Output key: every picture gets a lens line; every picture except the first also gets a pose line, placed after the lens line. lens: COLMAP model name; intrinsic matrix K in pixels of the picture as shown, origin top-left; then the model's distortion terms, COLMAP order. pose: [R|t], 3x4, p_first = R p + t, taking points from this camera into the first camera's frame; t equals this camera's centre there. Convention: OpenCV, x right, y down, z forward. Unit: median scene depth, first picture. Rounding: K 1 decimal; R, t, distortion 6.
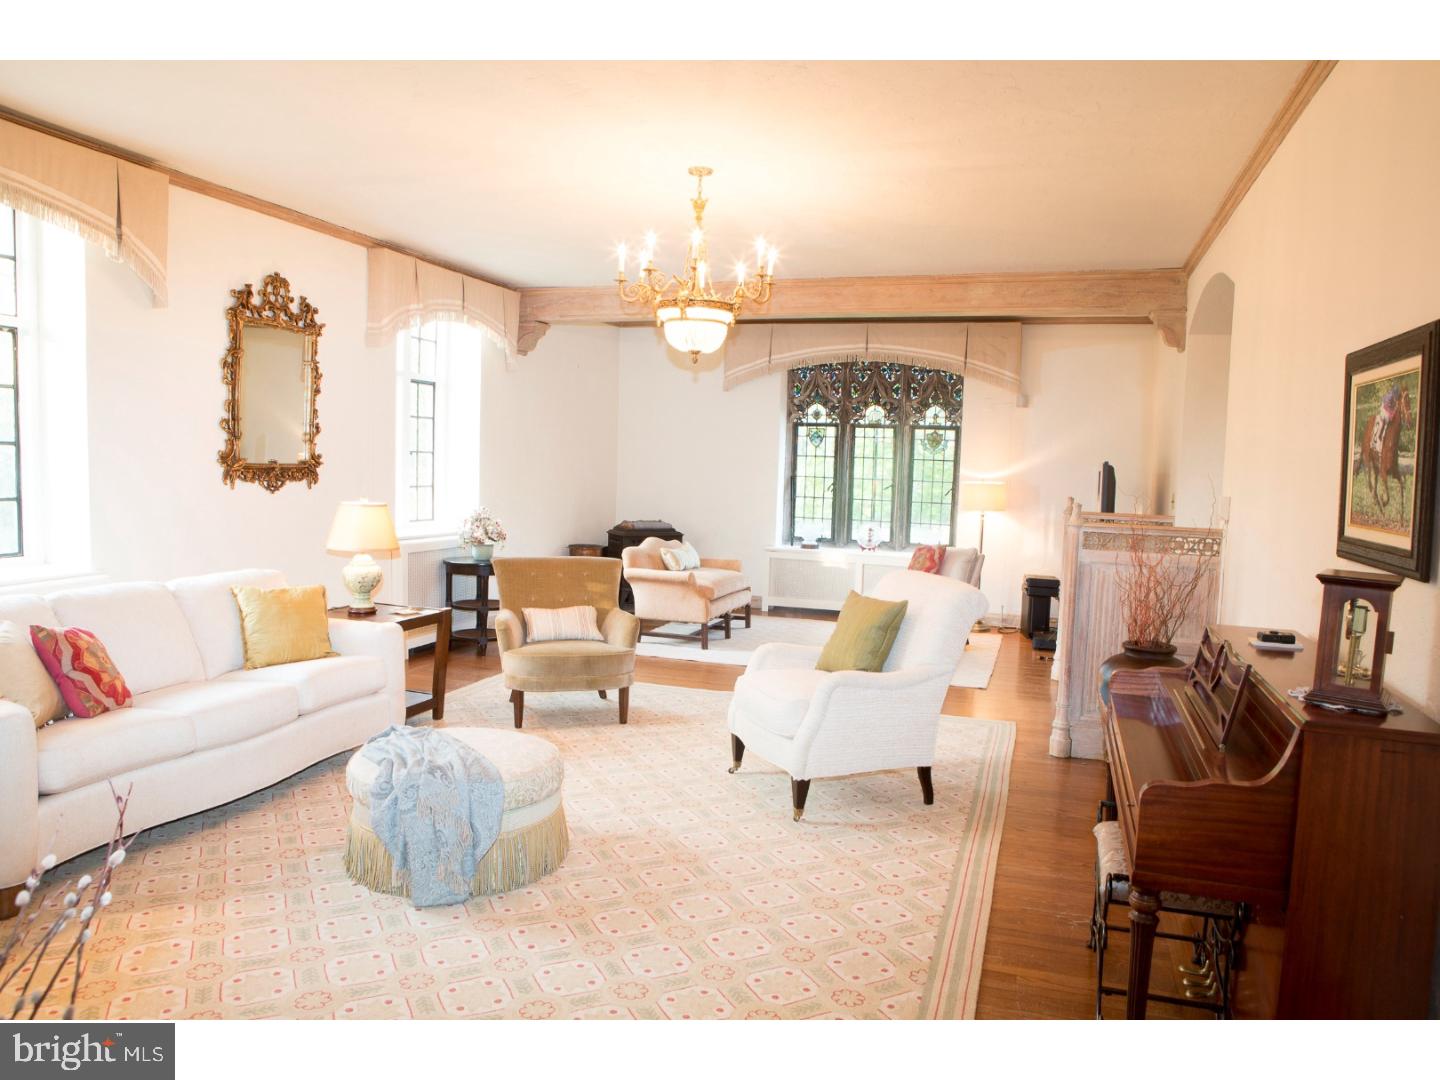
lens RADIAL K [[1002.4, 0, 720.0], [0, 1002.4, 540.0], [0, 0, 1]] dist [-0.002055, -0.000877]
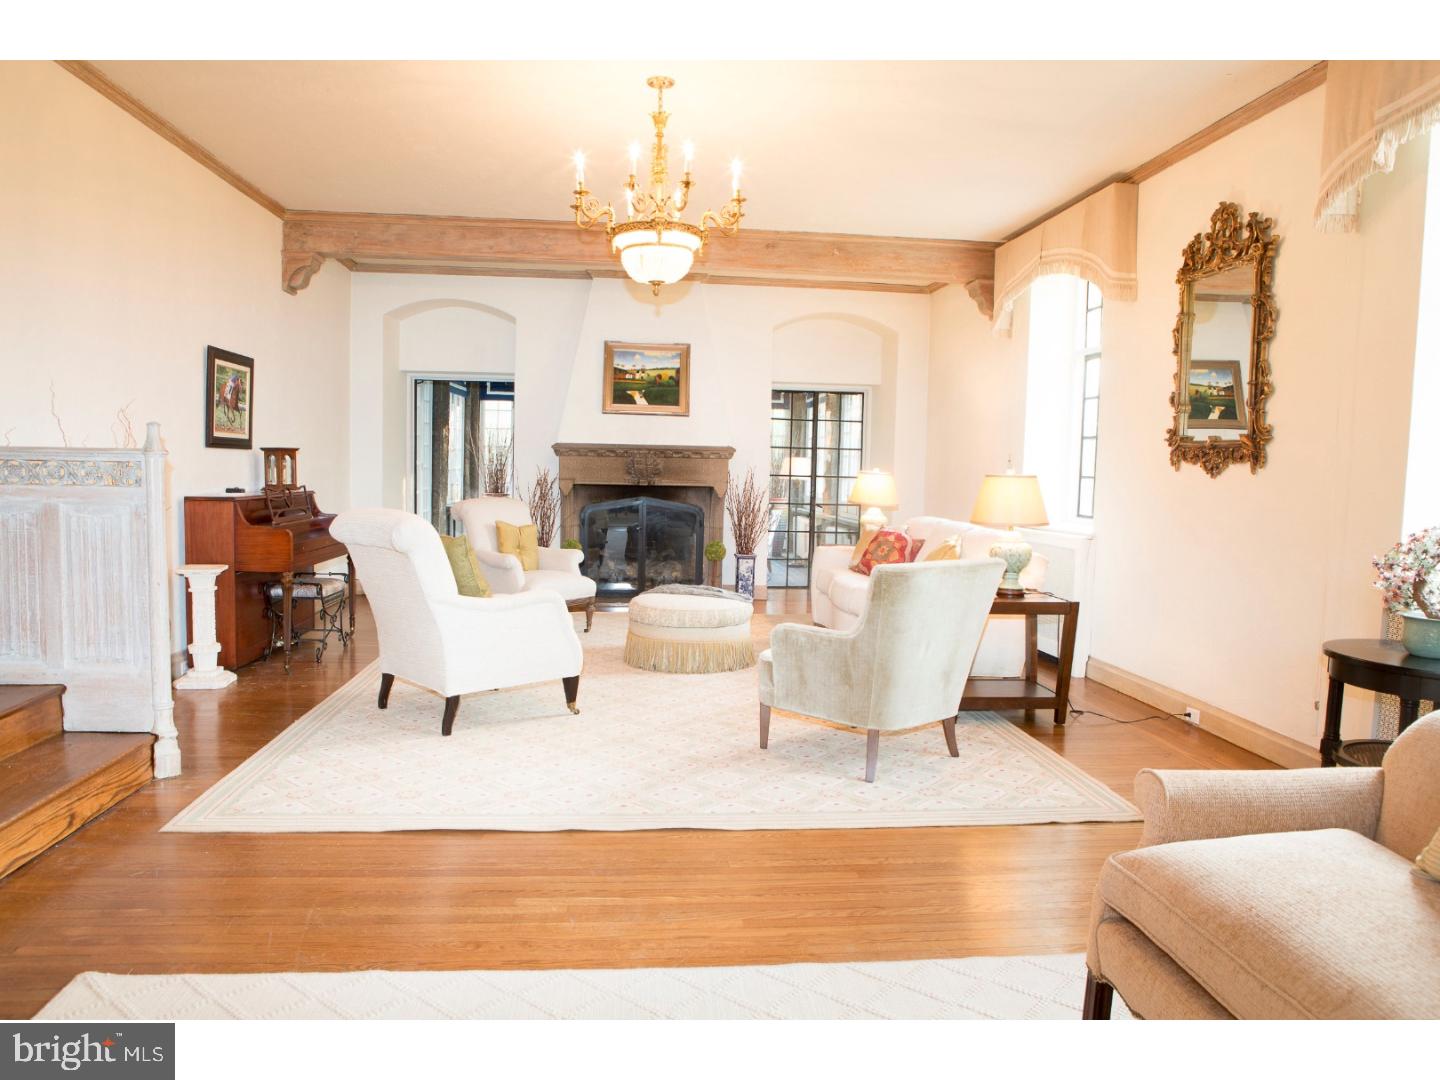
lens RADIAL K [[1002.4, 0, 720.0], [0, 1002.4, 540.0], [0, 0, 1]] dist [-0.002055, -0.000877]
pose [[-0.914190, -0.016907, -0.404933, 0.254749], [-0.079397, 0.987240, 0.138031, -0.081700], [0.397432, 0.158337, -0.903868, 1.671620]]
